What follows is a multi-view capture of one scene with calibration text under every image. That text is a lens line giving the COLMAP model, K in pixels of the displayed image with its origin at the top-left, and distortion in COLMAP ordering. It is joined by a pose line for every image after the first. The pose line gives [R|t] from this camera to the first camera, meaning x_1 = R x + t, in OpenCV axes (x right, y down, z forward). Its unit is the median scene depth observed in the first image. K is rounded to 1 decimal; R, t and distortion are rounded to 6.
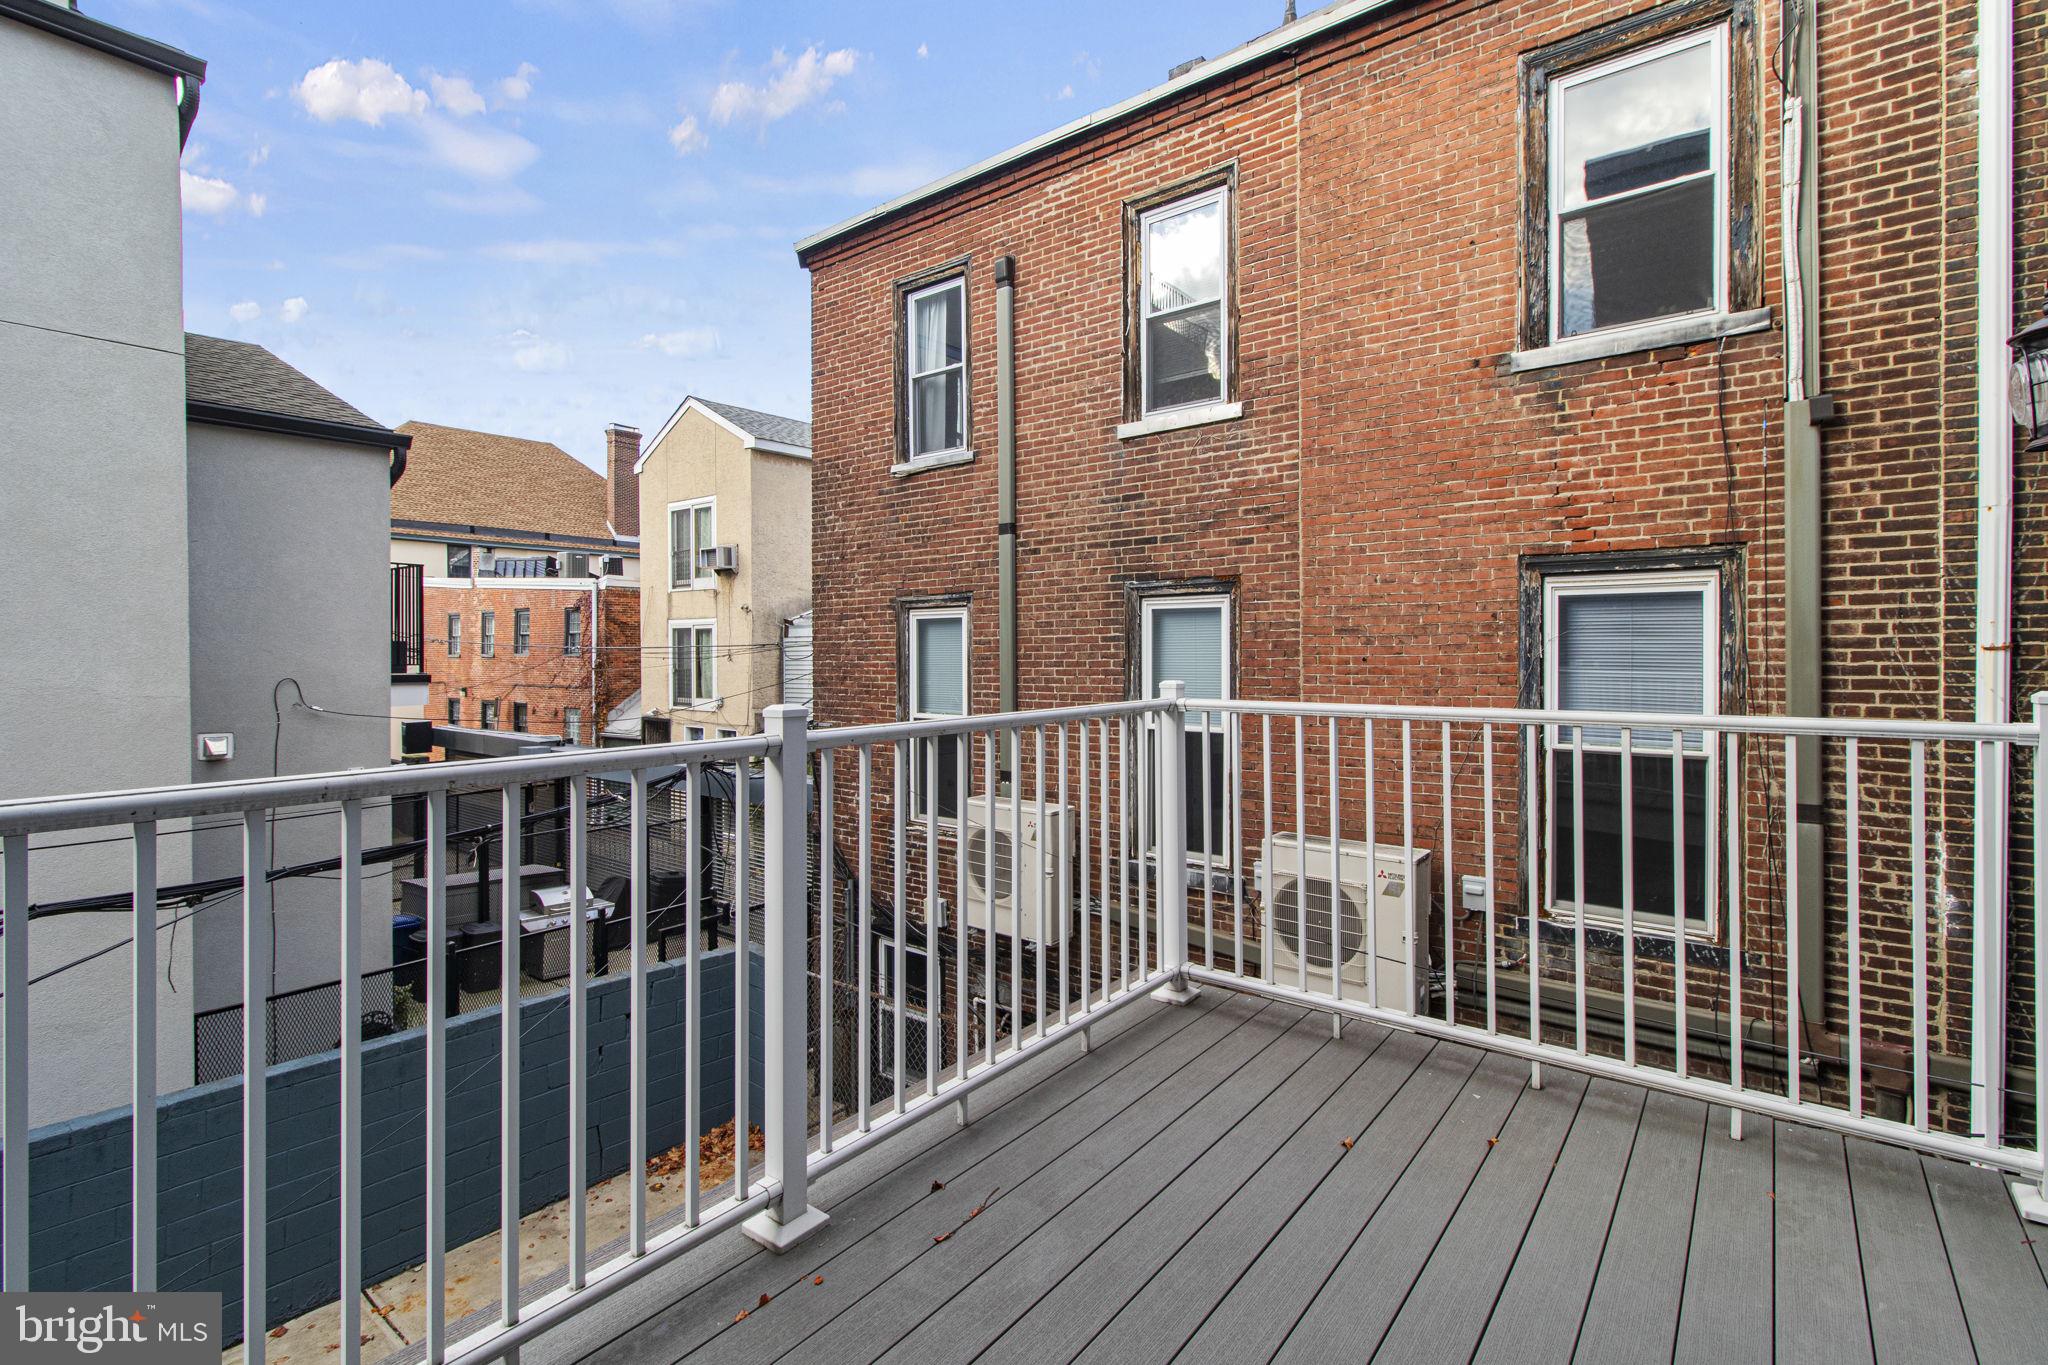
lens RADIAL K [[956.0, 0, 1031.6], [0, 956.0, 647.7], [0, 0, 1]] dist [-0.011344, -0.000458]
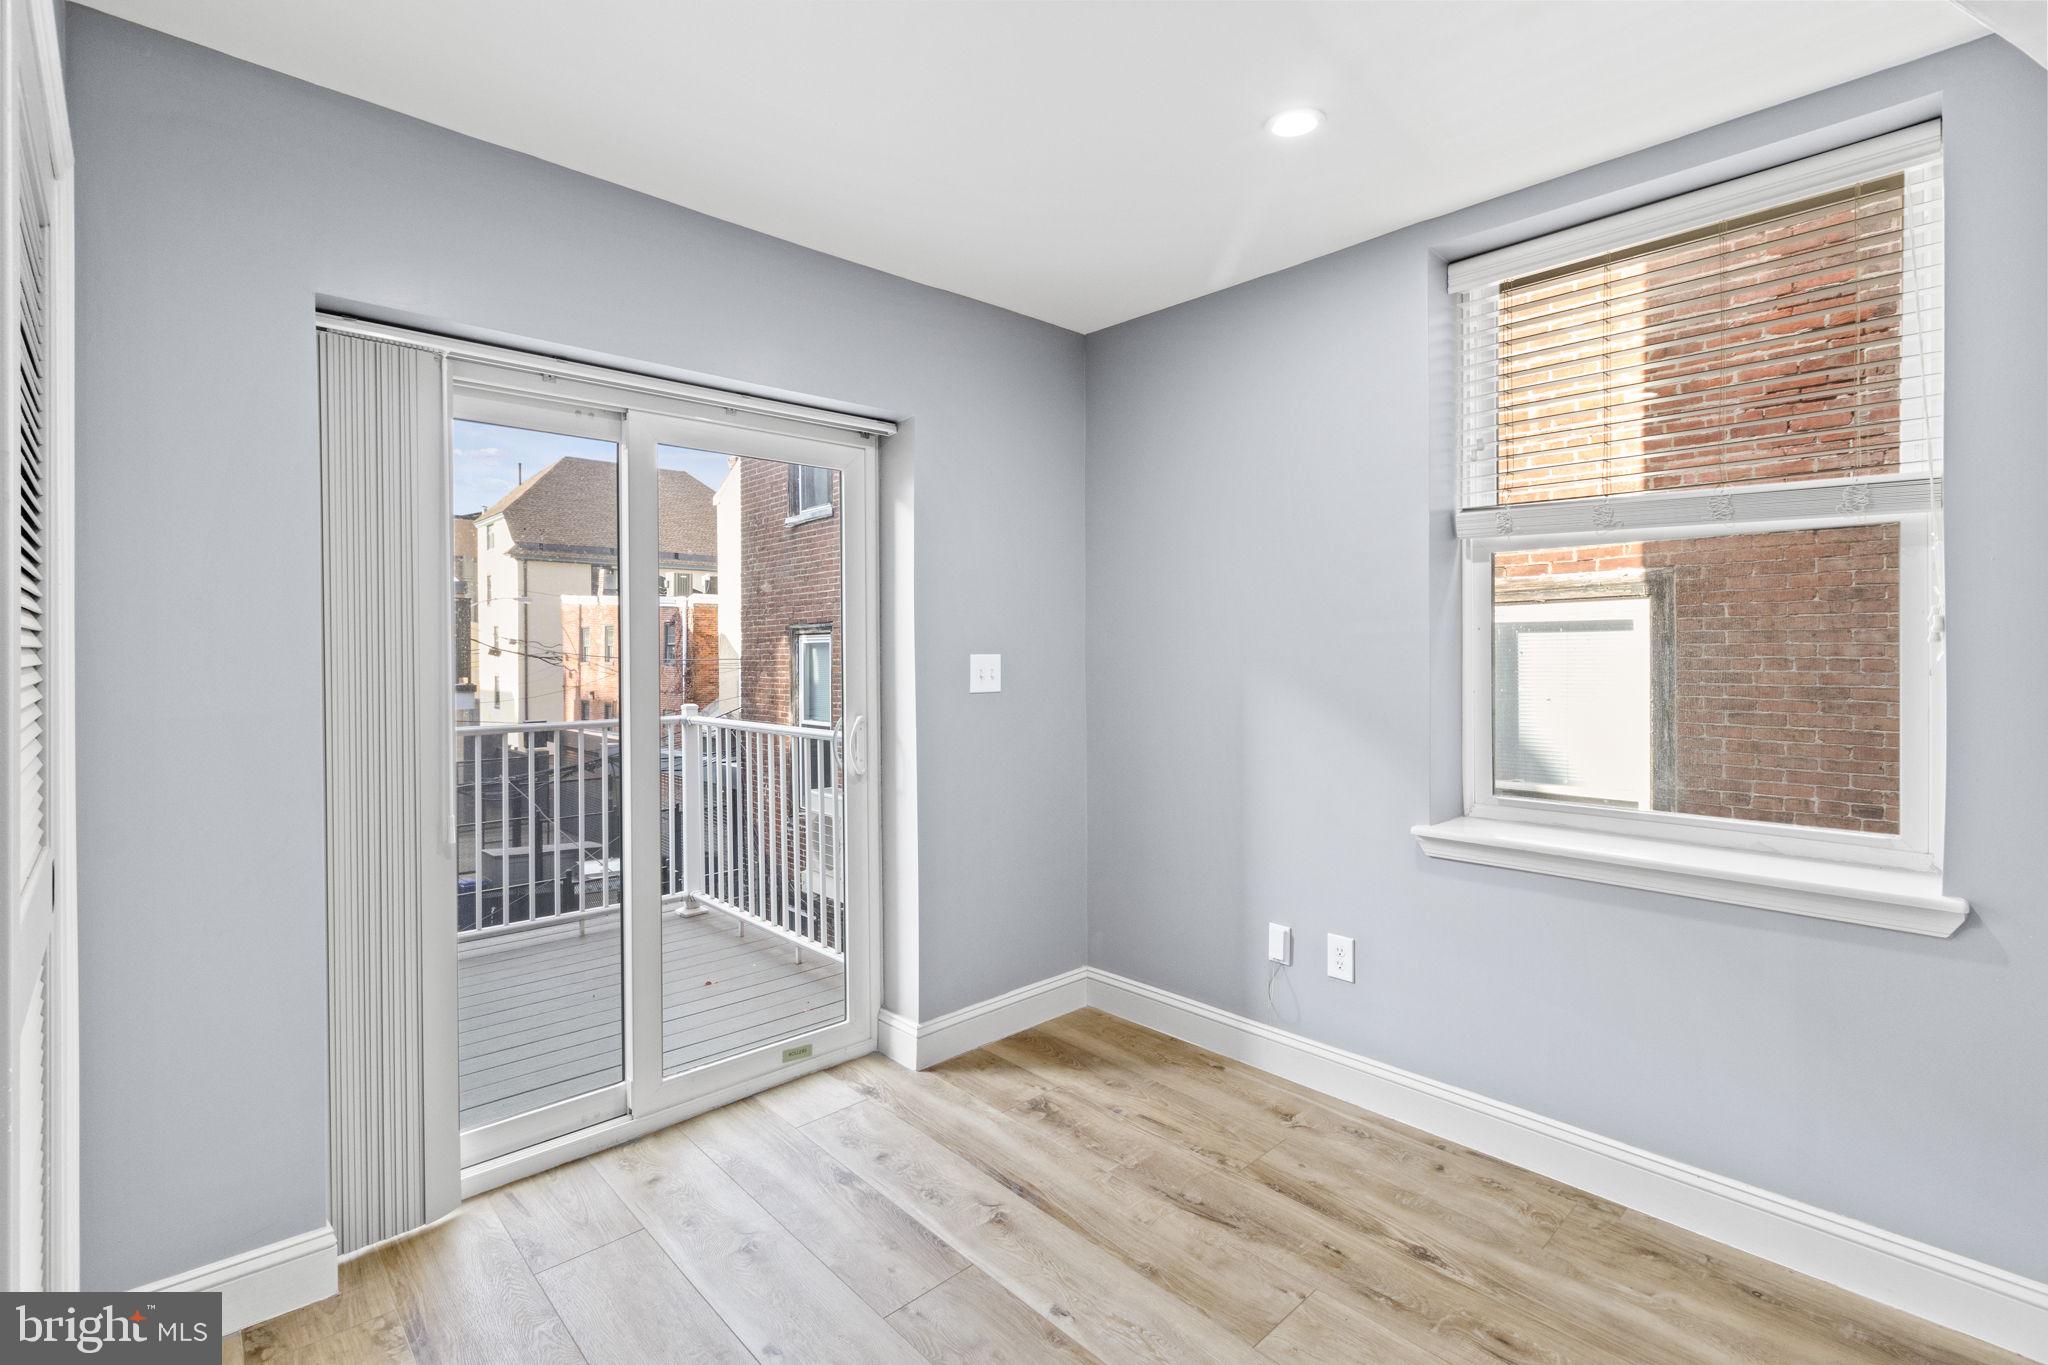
lens RADIAL K [[956.0, 0, 1010.8], [0, 956.0, 648.0], [0, 0, 1]] dist [-0.011344, -0.000458]
pose [[0.984827, -0.006754, -0.173405, 0.350911], [0.006521, 0.999977, -0.001911, -0.019641], [0.173414, 0.000752, 0.984849, -0.158929]]
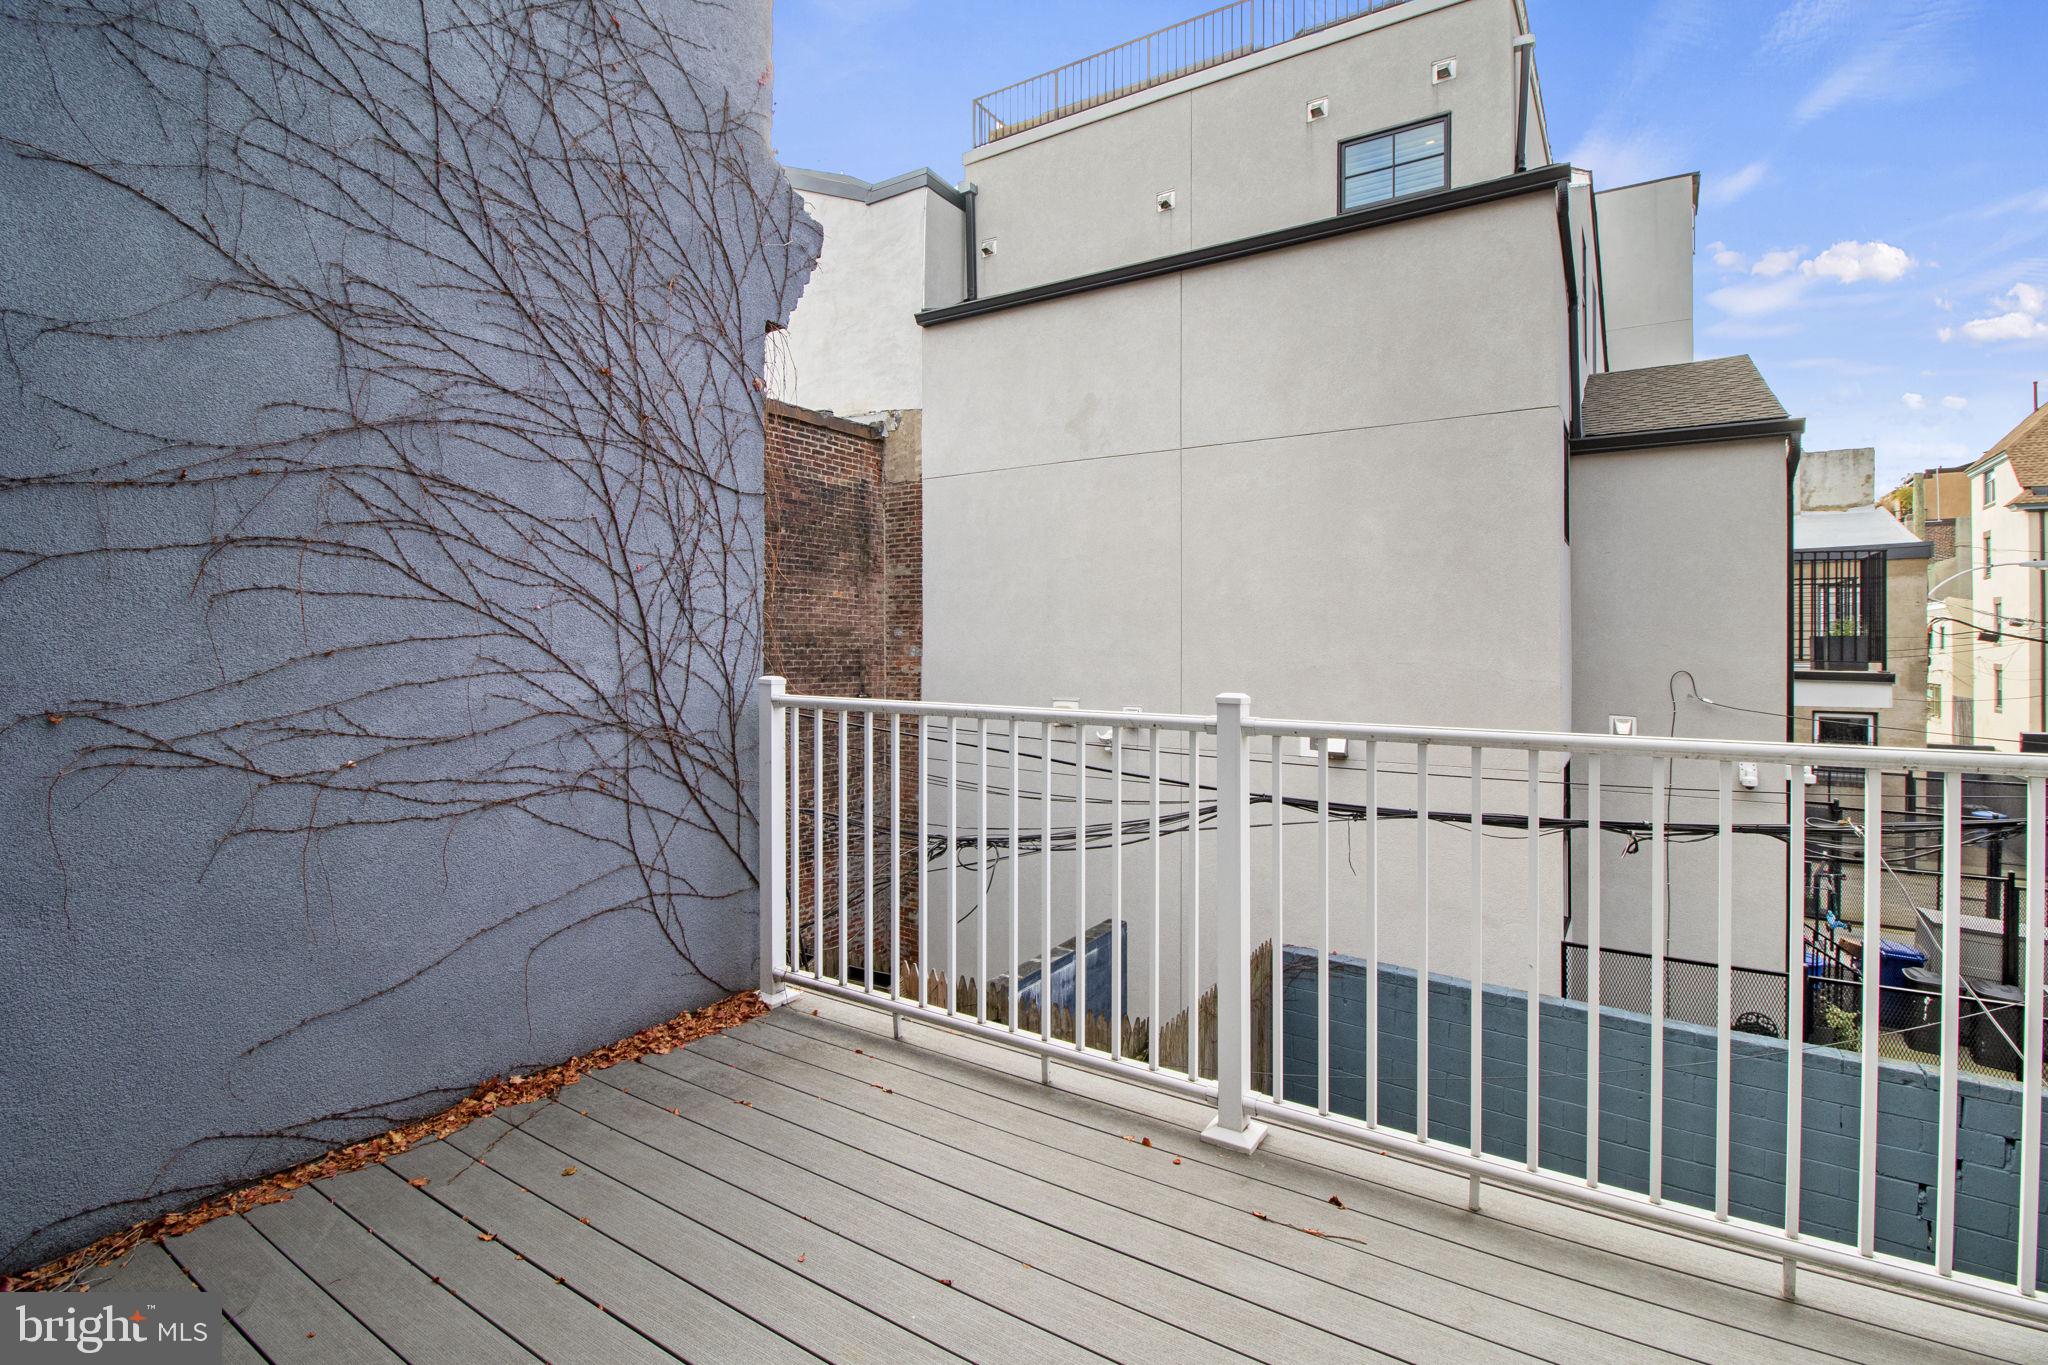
lens RADIAL K [[956.0, 0, 1027.5], [0, 956.0, 660.6], [0, 0, 1]] dist [-0.011344, -0.000458]
pose [[0.077352, 0.021191, -0.996779, 0.324202], [-0.000678, 0.999775, 0.021202, -0.004269], [0.997004, -0.000964, 0.077349, 0.234882]]
